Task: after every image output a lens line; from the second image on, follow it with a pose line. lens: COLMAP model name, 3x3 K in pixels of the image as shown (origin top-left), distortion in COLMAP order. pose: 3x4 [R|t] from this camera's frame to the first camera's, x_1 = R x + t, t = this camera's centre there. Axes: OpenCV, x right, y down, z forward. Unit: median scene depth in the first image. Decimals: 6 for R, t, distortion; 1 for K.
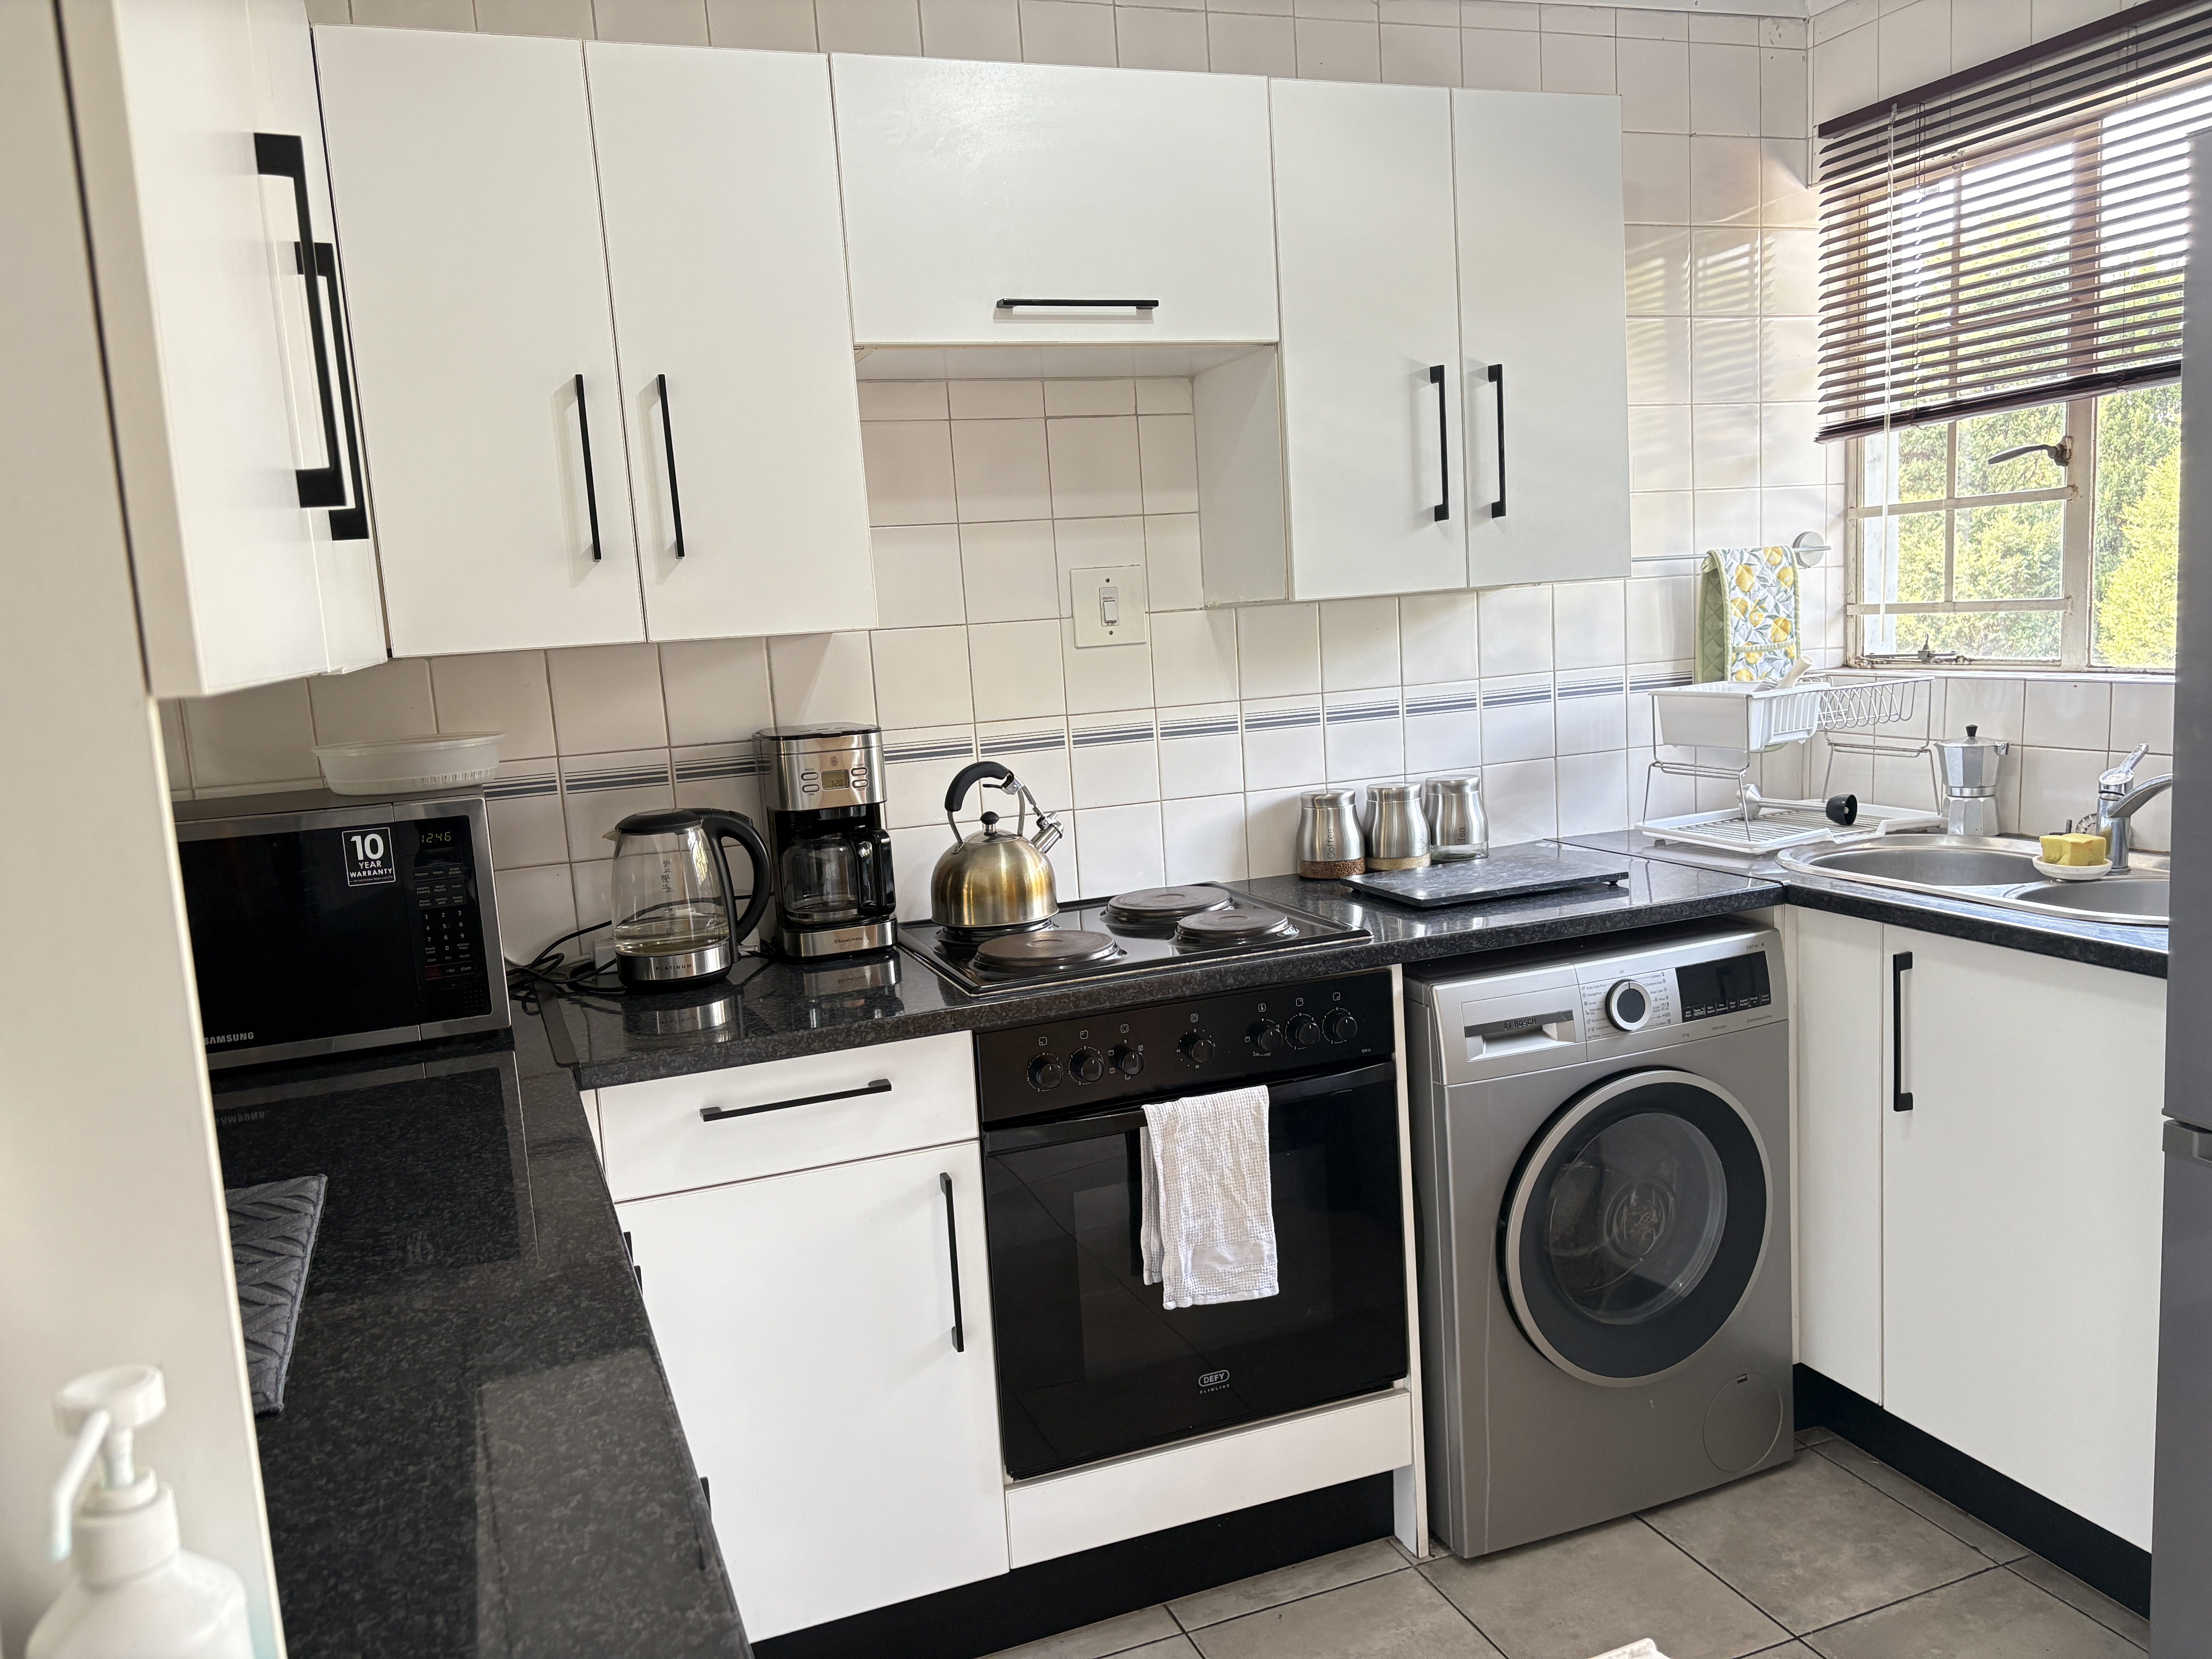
lens RADIAL K [[1684.2, 0, 1112.4], [0, 1684.2, 837.5], [0, 0, 1]] dist [0.060934, -0.065099]
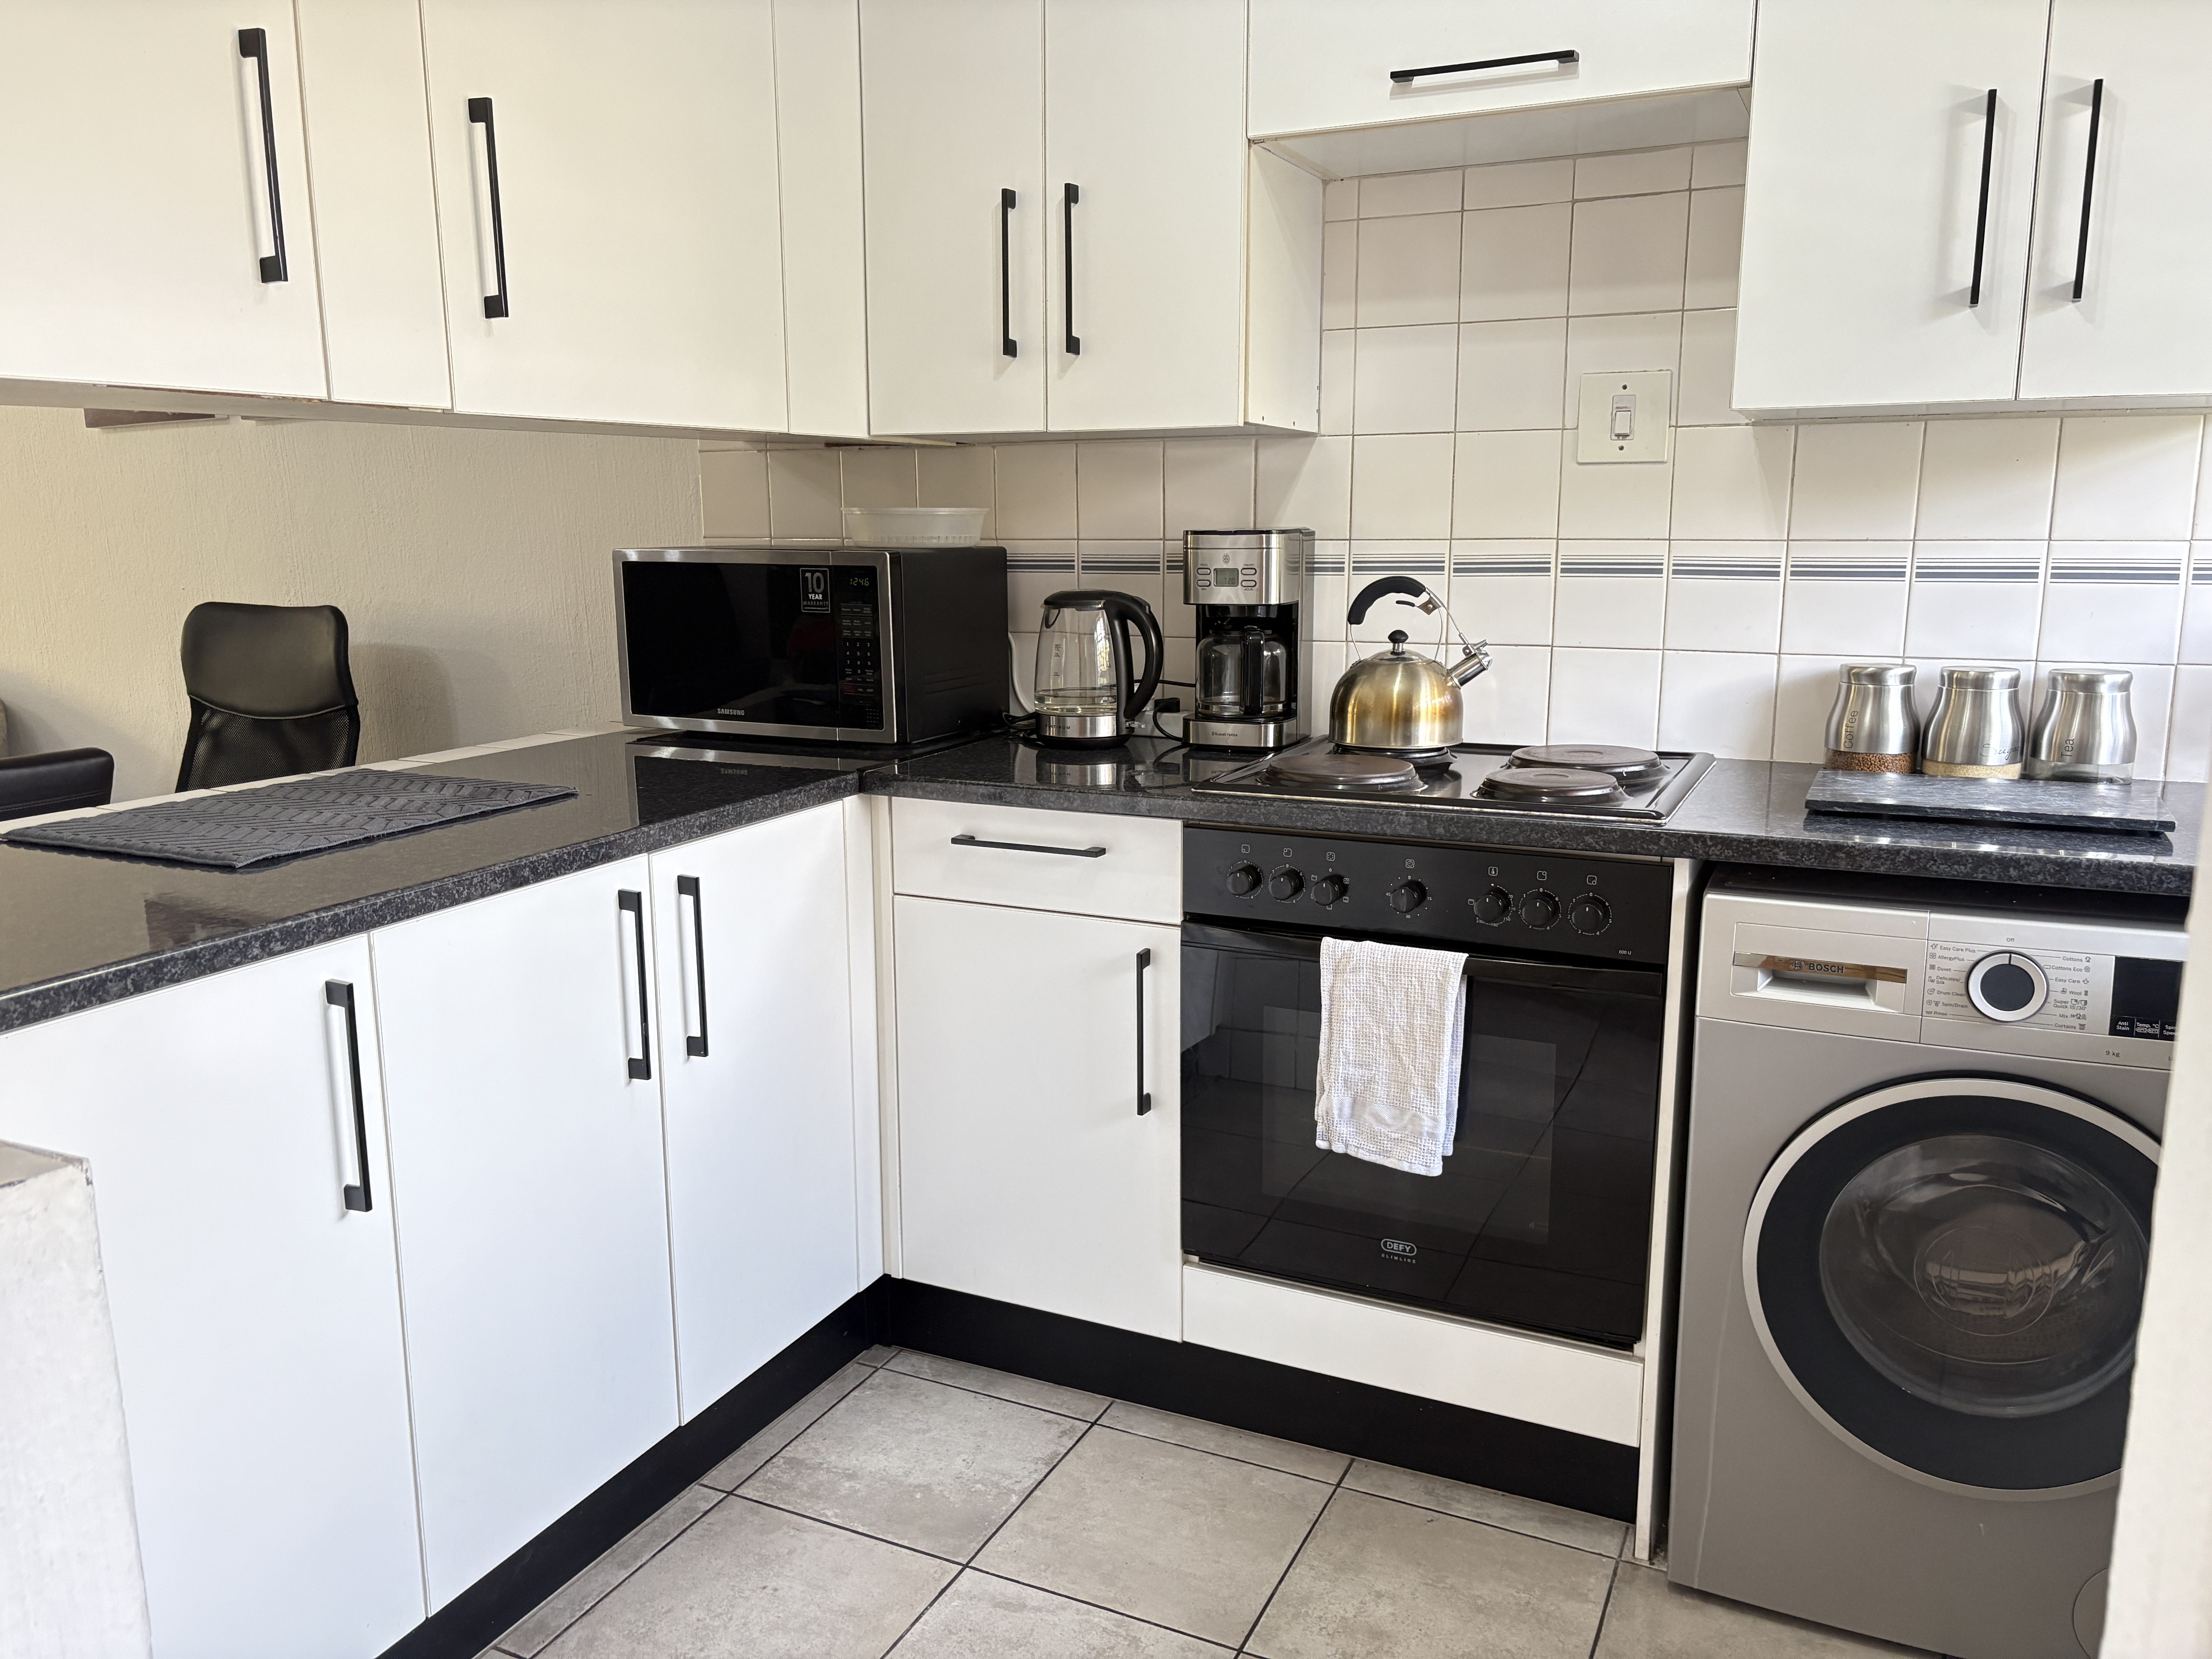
lens RADIAL K [[1684.2, 0, 1102.9], [0, 1684.2, 827.7], [0, 0, 1]] dist [0.060934, -0.065099]
pose [[0.685182, 0.192749, -0.702406, 0.537415], [-0.136258, 0.981245, 0.136349, -0.013617], [0.715514, 0.002284, 0.698595, 0.217953]]
